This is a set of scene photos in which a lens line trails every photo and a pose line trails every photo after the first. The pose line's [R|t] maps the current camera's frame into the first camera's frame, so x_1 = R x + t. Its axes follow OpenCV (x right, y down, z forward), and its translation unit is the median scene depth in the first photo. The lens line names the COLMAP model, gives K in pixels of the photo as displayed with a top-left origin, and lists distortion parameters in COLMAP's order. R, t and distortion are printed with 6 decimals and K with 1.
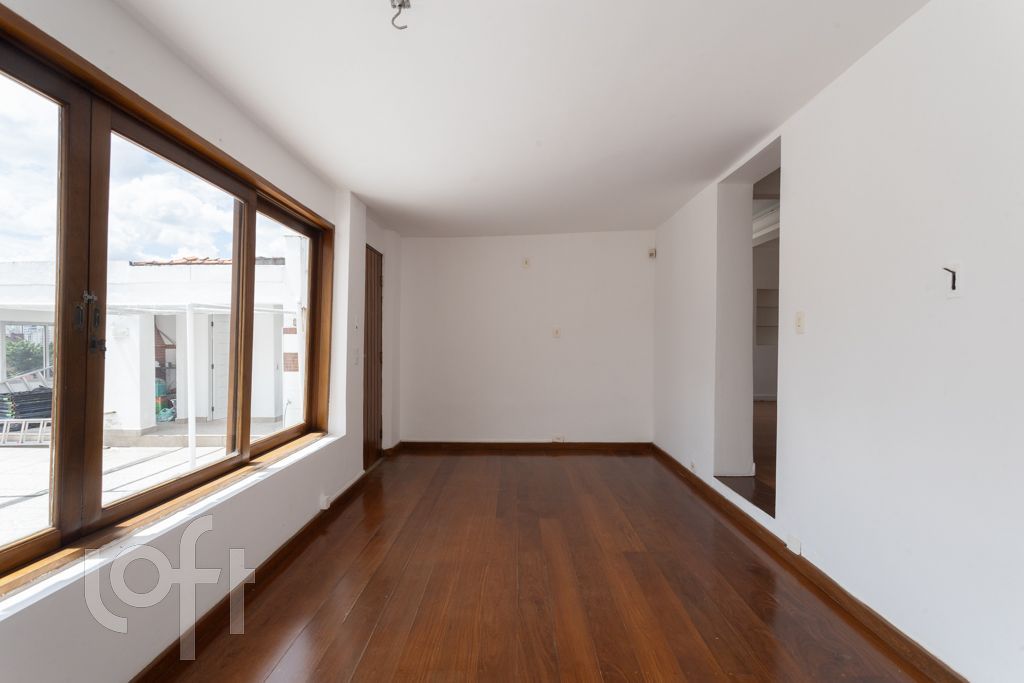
lens RADIAL K [[479.5, 0, 509.9], [0, 479.5, 342.7], [0, 0, 1]] dist [0.002239, 0.000192]
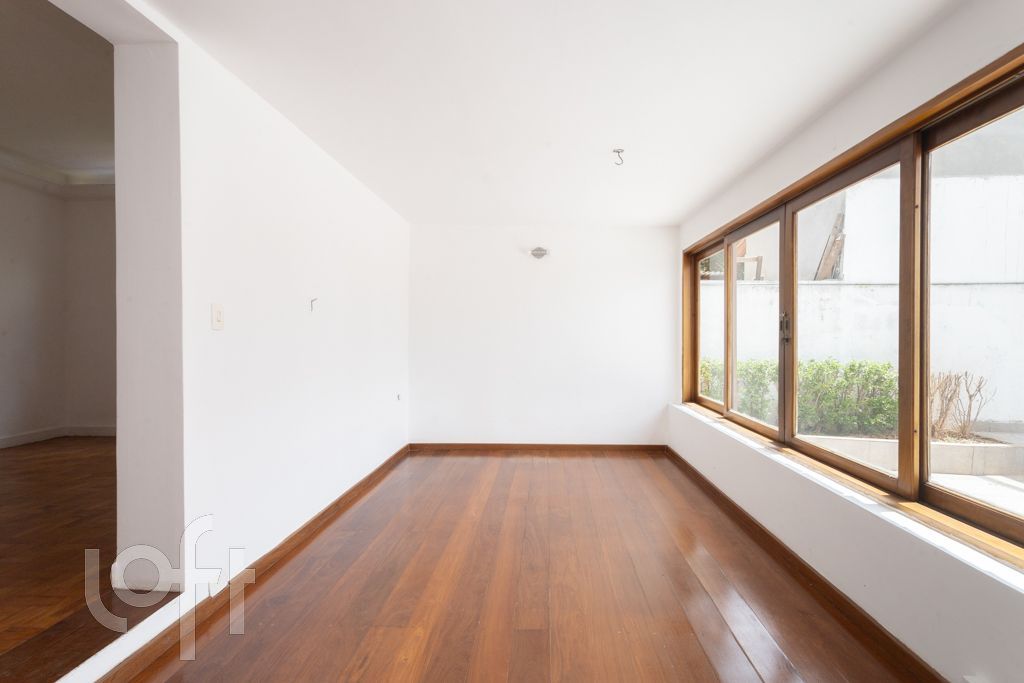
lens RADIAL K [[479.5, 0, 509.9], [0, 479.5, 342.7], [0, 0, 1]] dist [0.002239, 0.000192]
pose [[-0.998475, 0.000832, 0.055195, 0.044066], [0.001046, 0.999992, 0.003850, 0.001299], [-0.055192, 0.003902, -0.998468, 2.018115]]
